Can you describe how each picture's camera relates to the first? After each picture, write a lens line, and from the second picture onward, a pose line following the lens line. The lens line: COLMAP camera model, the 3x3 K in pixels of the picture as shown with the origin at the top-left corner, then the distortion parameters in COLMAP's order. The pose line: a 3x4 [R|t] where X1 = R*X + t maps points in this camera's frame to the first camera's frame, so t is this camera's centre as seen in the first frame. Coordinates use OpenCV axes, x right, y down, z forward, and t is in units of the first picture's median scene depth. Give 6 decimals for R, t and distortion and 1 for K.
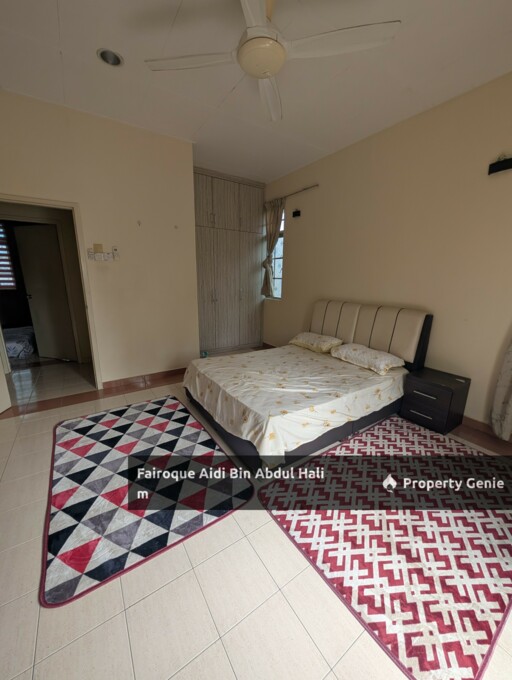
lens RADIAL K [[262.7, 0, 256.0], [0, 262.7, 340.0], [0, 0, 1]] dist [-0.000969, 0.000009]
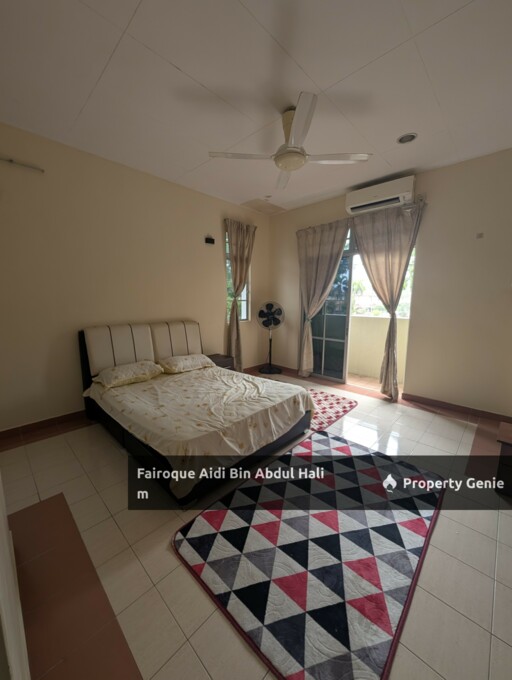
lens RADIAL K [[262.7, 0, 256.0], [0, 262.7, 340.0], [0, 0, 1]] dist [-0.000969, 0.000009]
pose [[-0.219596, -0.162566, 0.961951, -0.958439], [0.223886, 0.951306, 0.211877, -0.265673], [-0.949554, 0.261895, -0.172507, 1.040032]]
